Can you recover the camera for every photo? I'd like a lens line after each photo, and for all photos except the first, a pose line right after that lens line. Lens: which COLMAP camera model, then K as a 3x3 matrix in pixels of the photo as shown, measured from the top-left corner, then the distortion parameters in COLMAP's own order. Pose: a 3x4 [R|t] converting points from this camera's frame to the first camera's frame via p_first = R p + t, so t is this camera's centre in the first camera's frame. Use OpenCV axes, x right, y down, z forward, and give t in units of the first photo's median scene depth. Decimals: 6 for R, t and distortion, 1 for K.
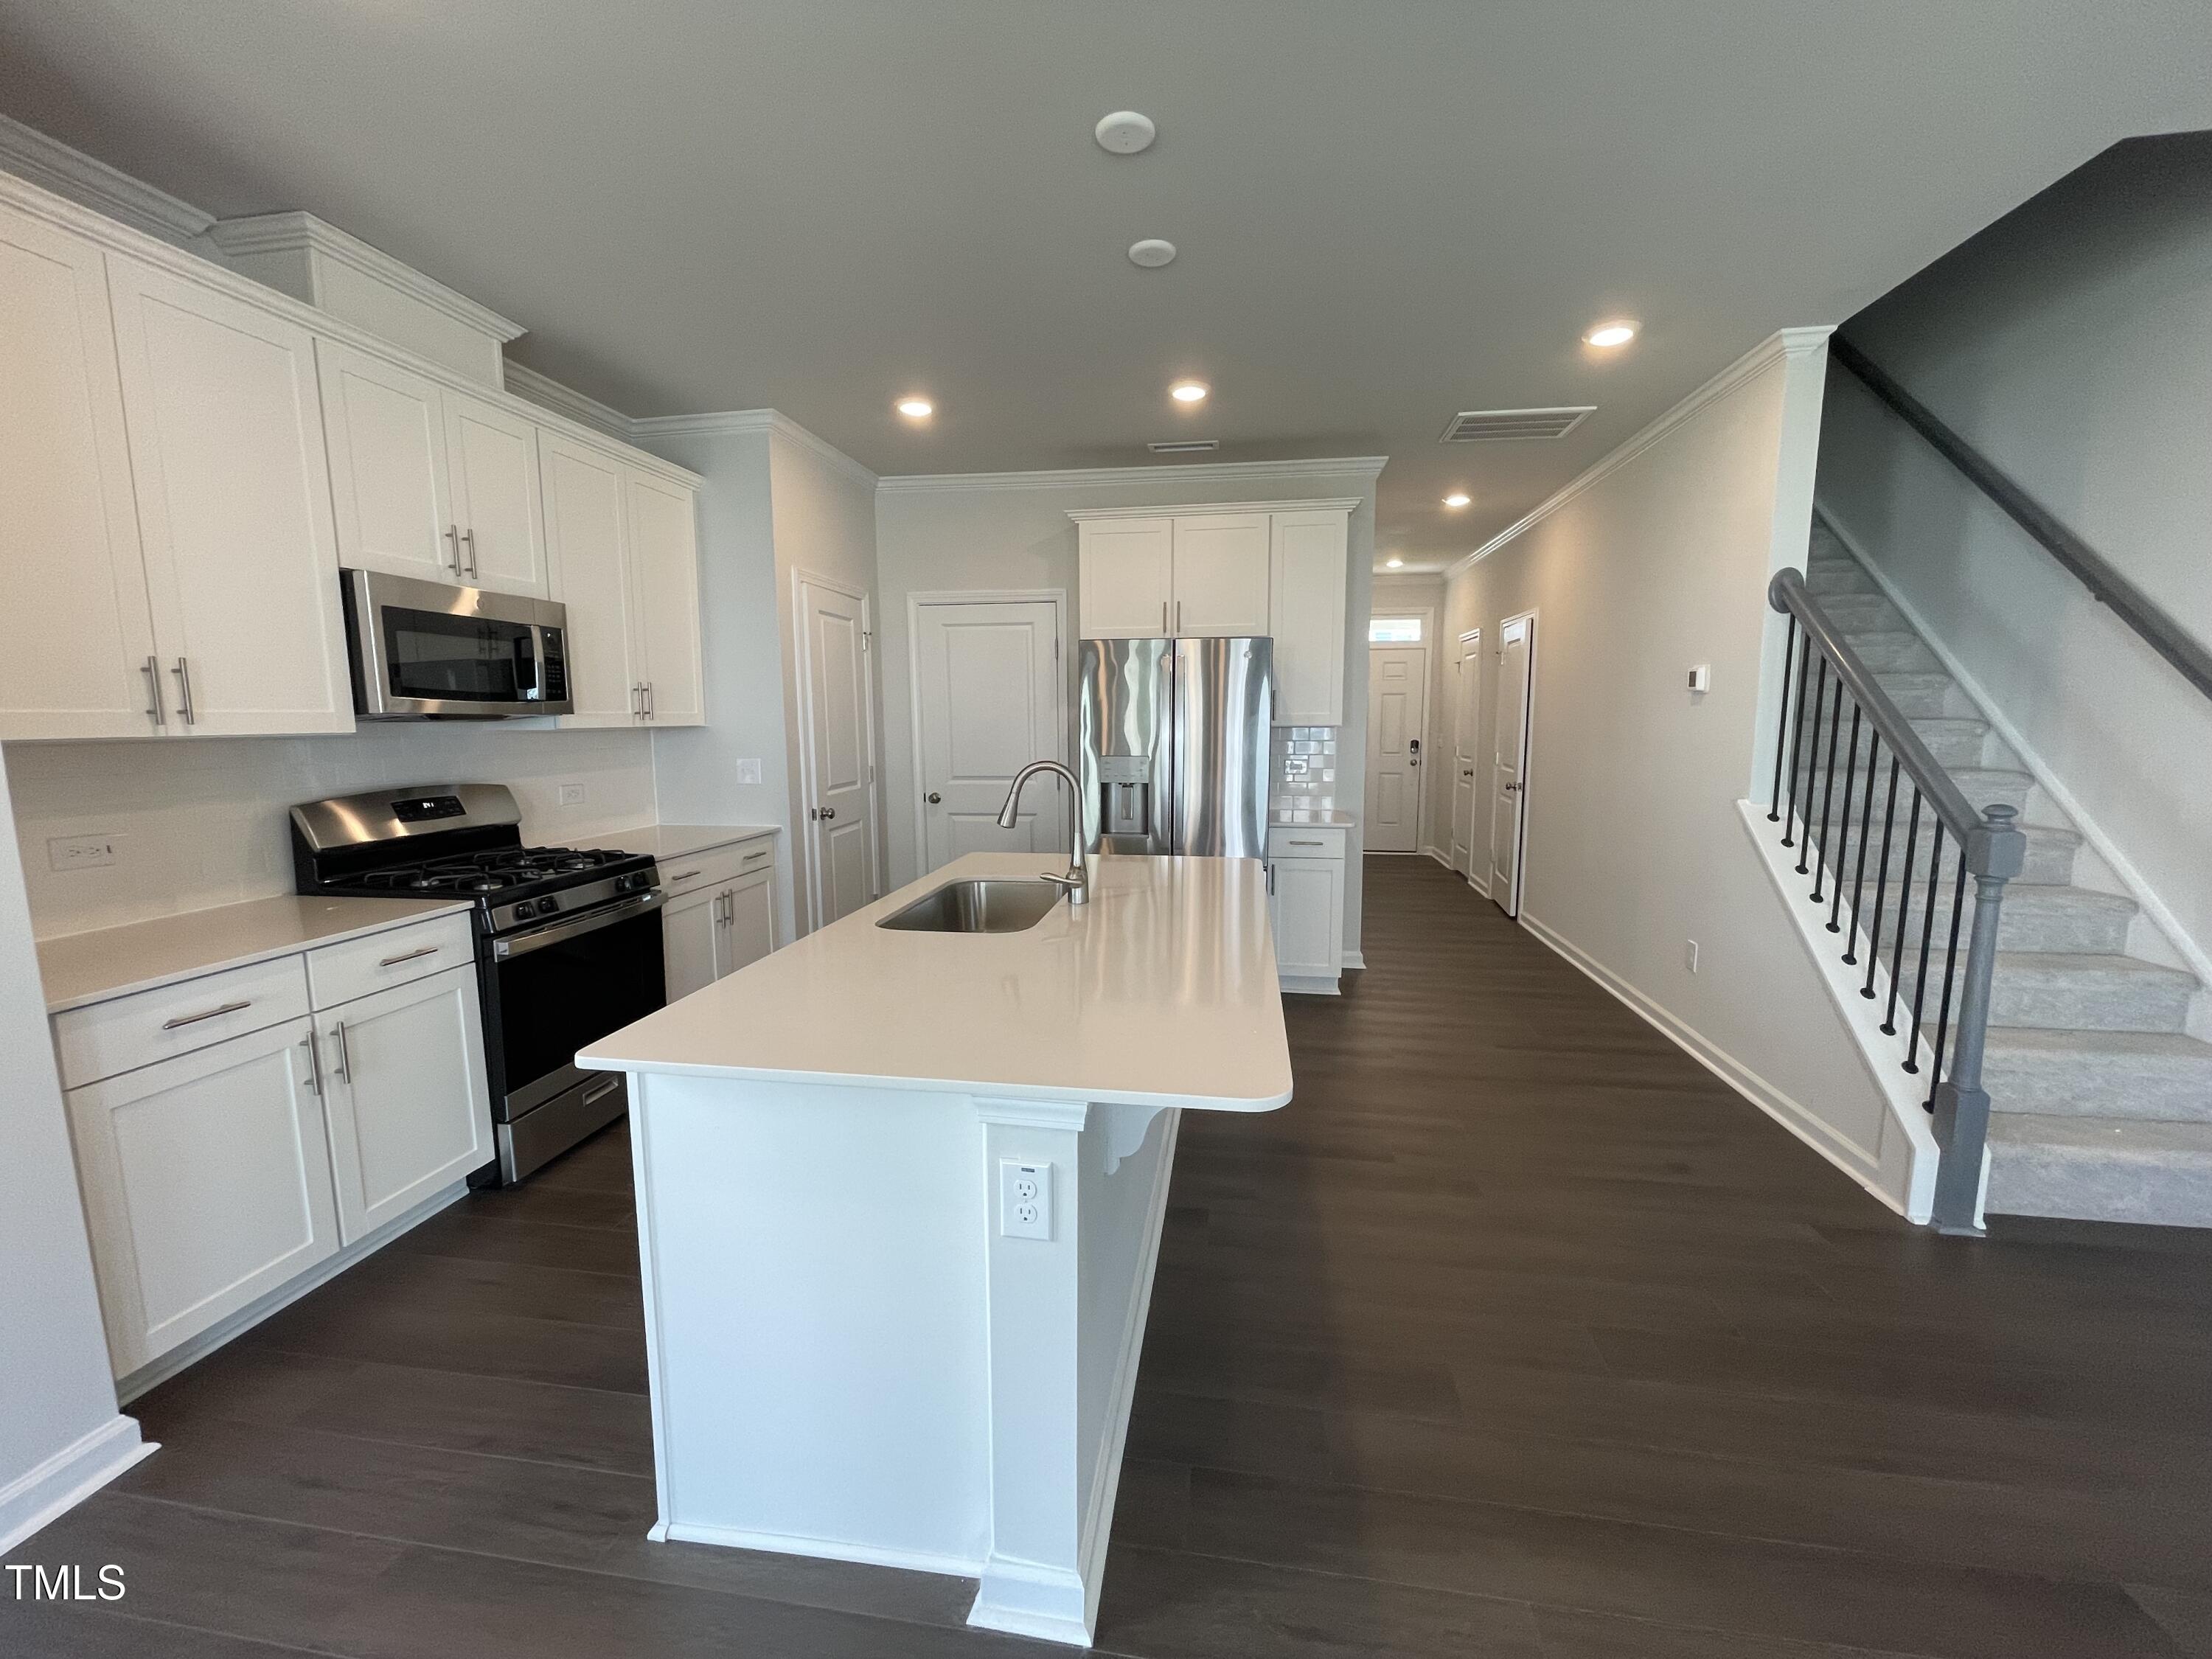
lens RADIAL K [[894.4, 0, 1105.3], [0, 894.4, 830.0], [0, 0, 1]] dist [-0.002340, 0.001664]
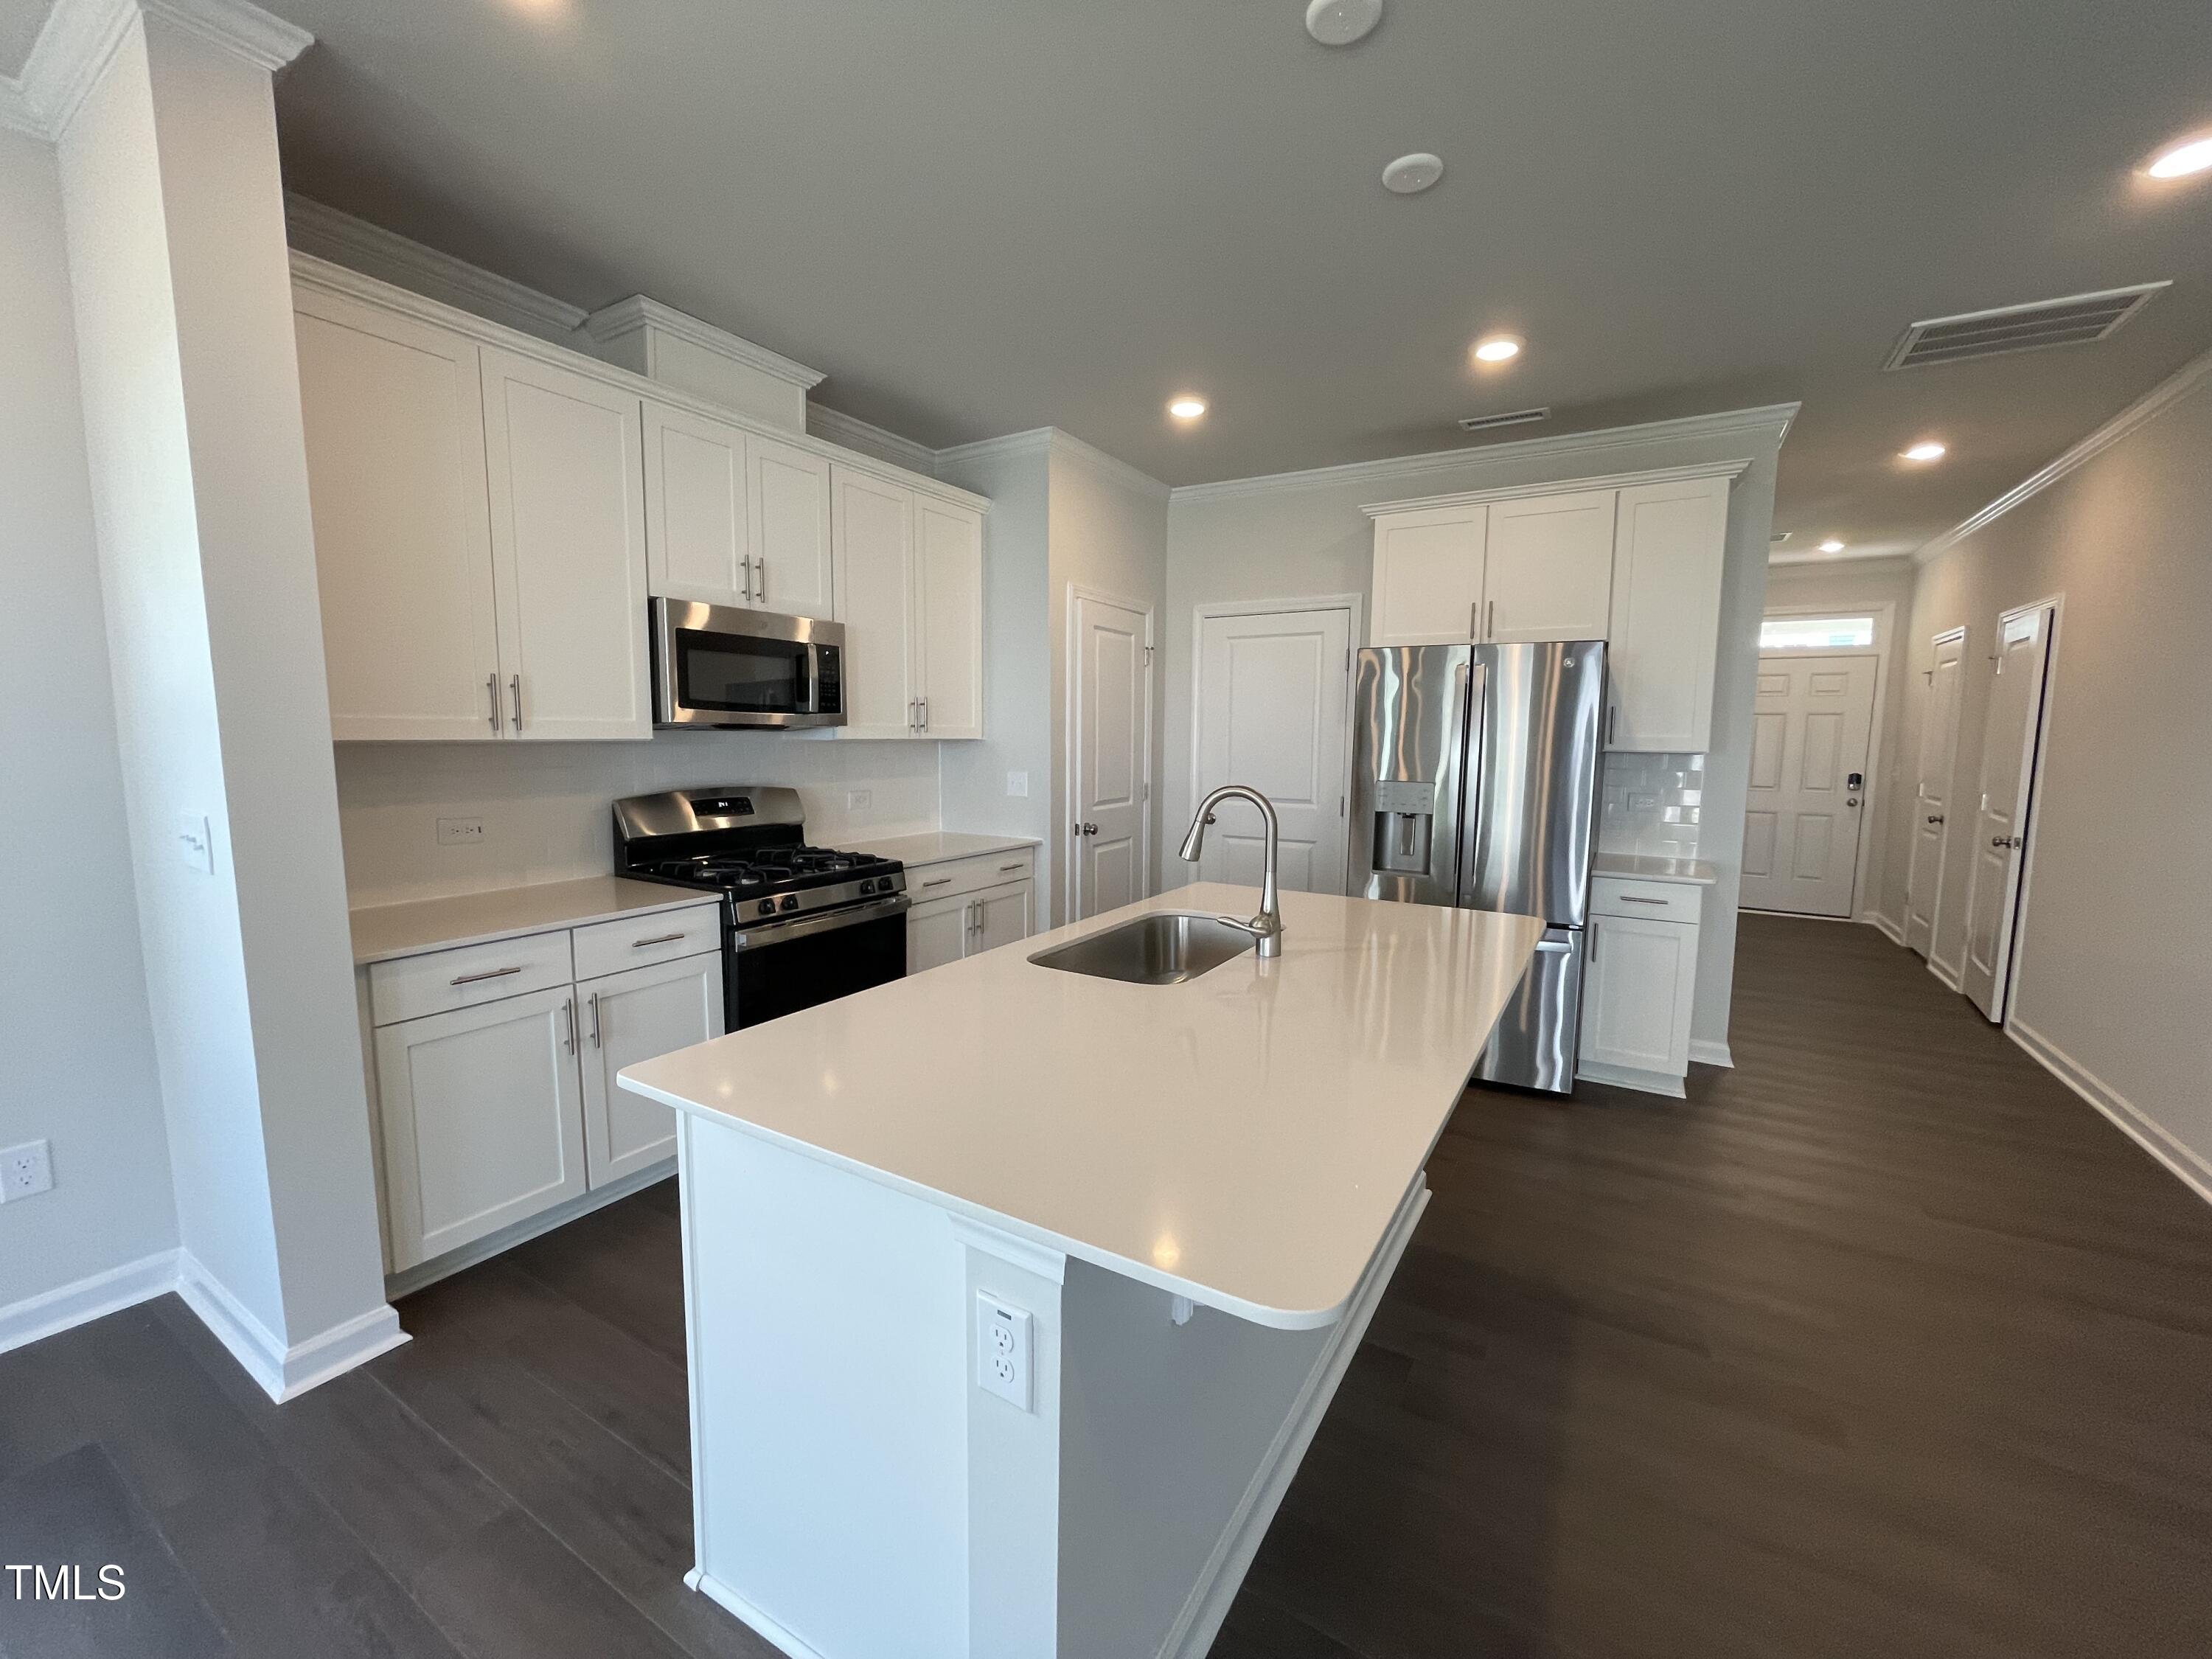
lens RADIAL K [[894.4, 0, 1107.5], [0, 894.4, 830.1], [0, 0, 1]] dist [-0.002340, 0.001664]
pose [[0.925783, 0.054786, -0.374063, 0.113462], [-0.062123, 0.998040, -0.007575, -0.016733], [0.372915, 0.030251, 0.927372, 0.129407]]
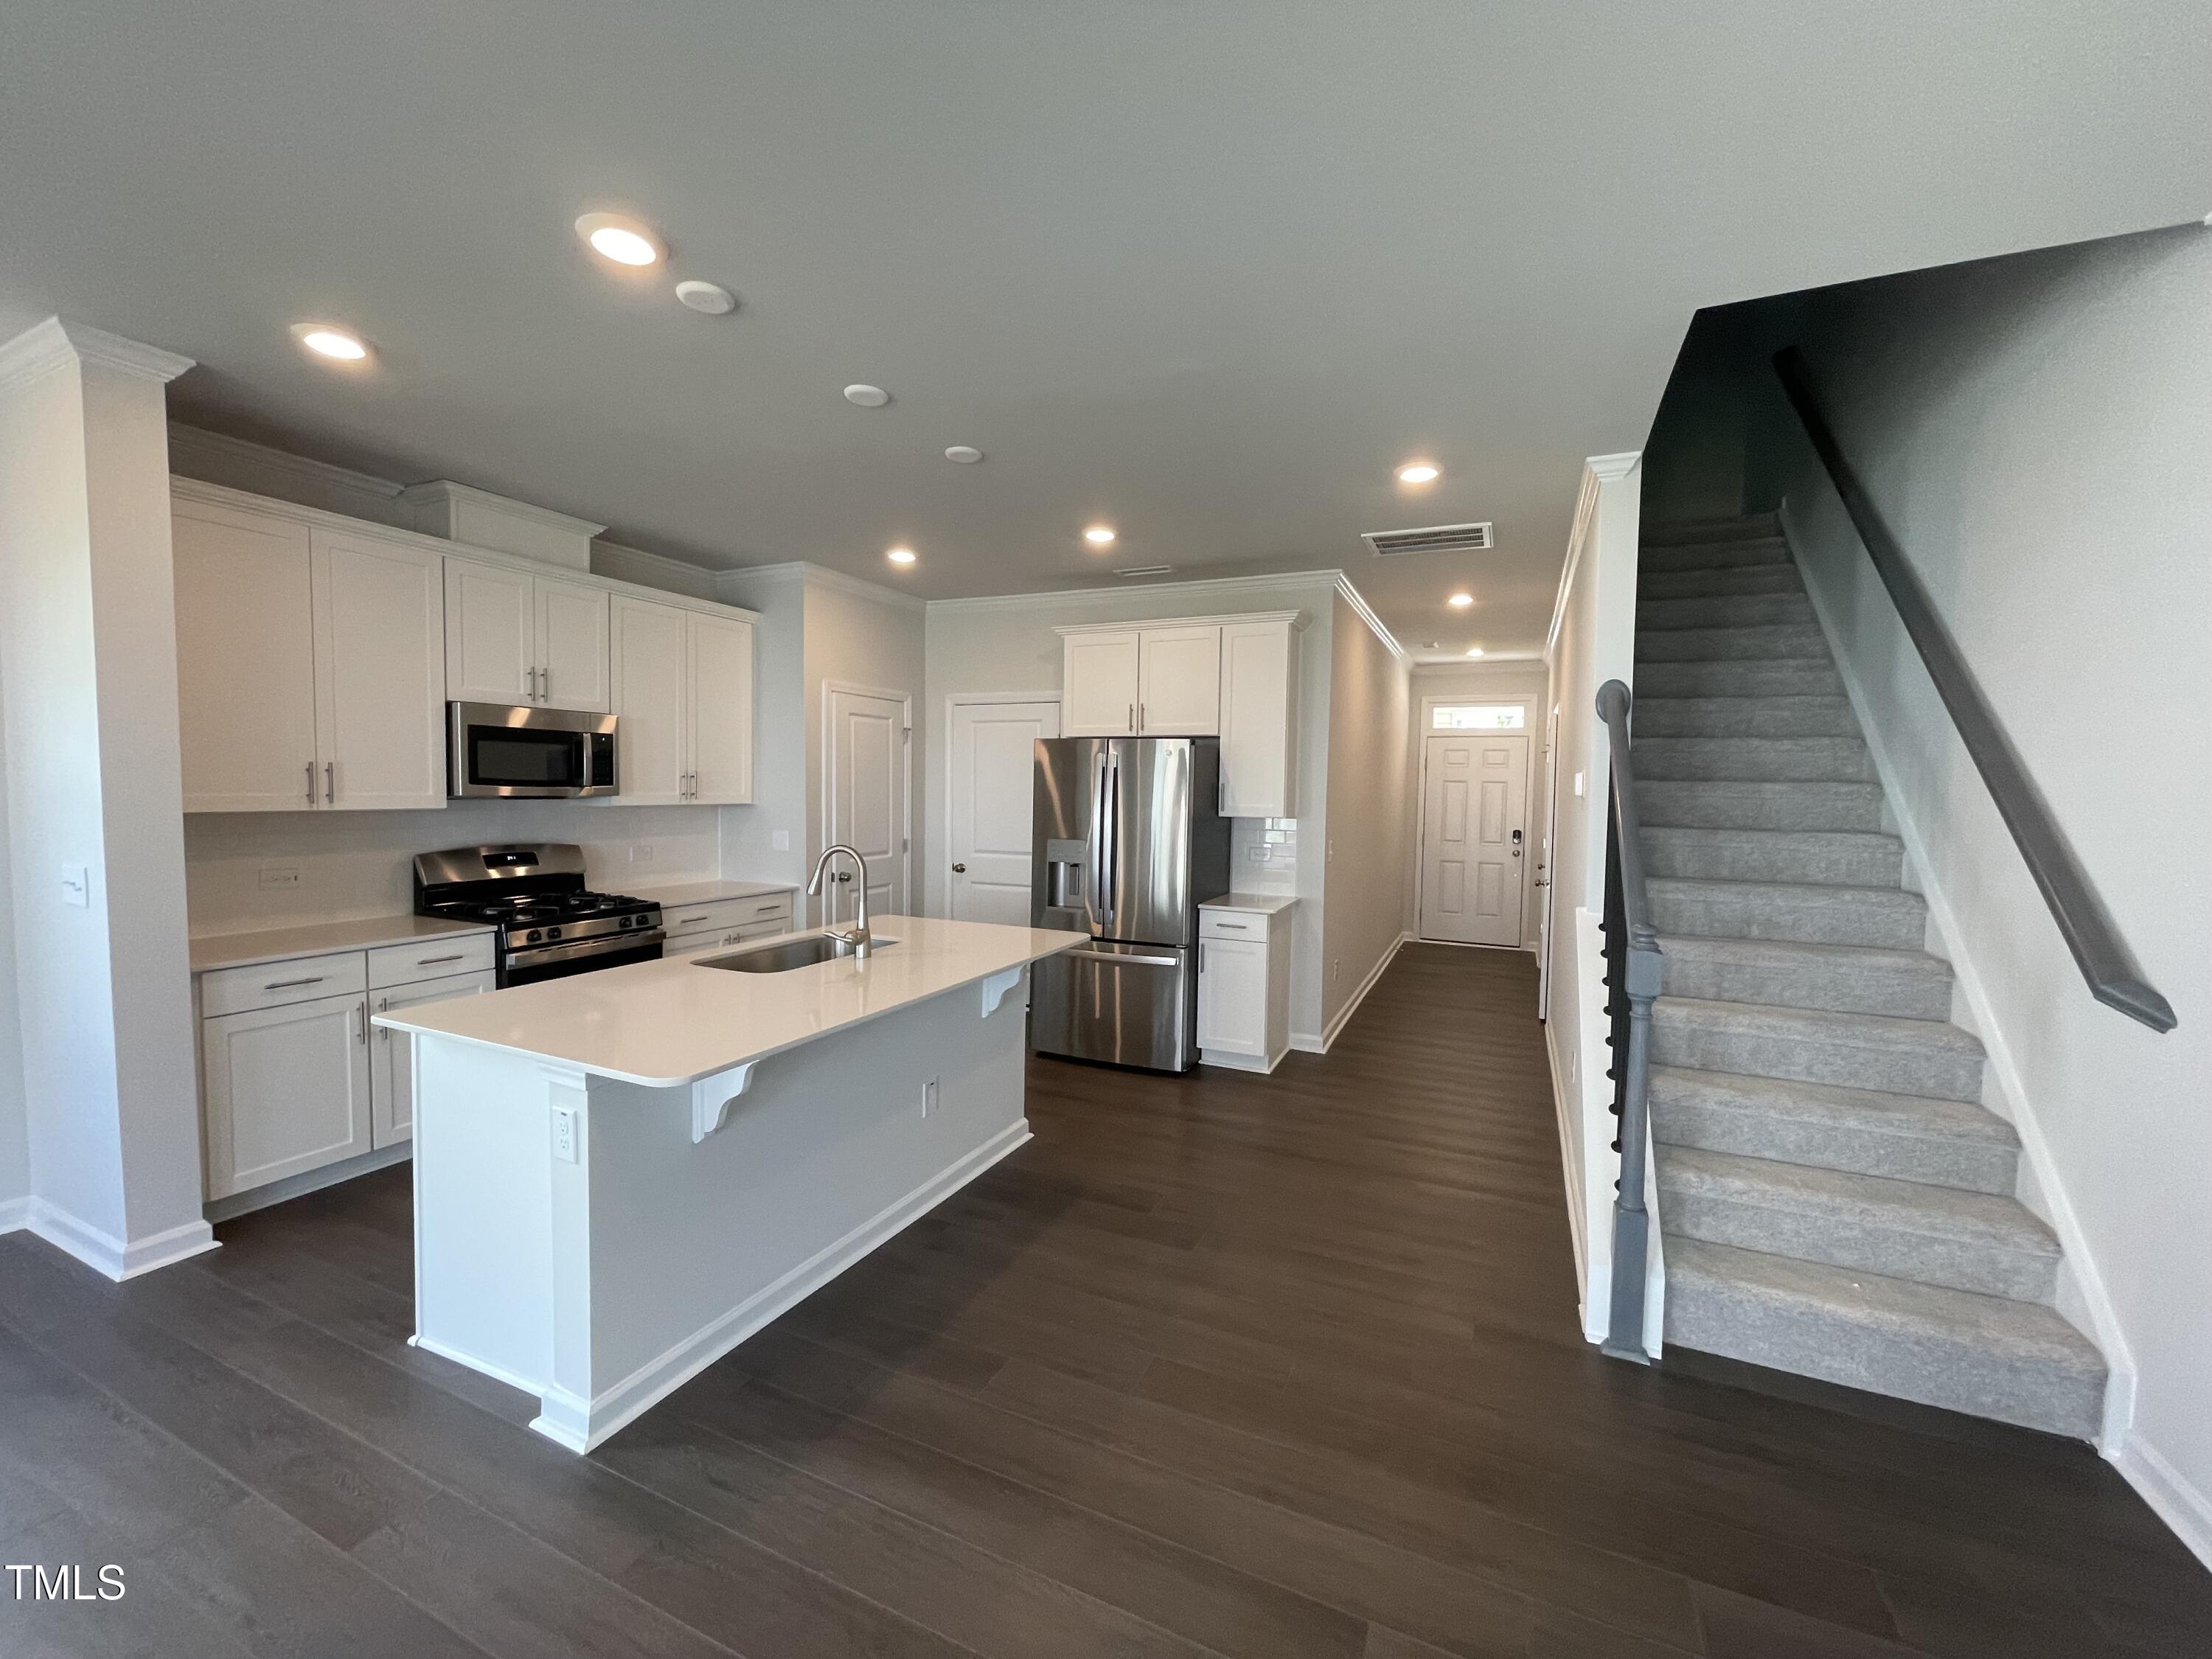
lens RADIAL K [[894.4, 0, 1105.9], [0, 894.4, 830.4], [0, 0, 1]] dist [-0.002340, 0.001664]
pose [[0.962753, 0.033555, -0.268294, 0.521829], [-0.054576, 0.995962, -0.071279, -0.021349], [0.264819, 0.083267, 0.960696, -0.118492]]
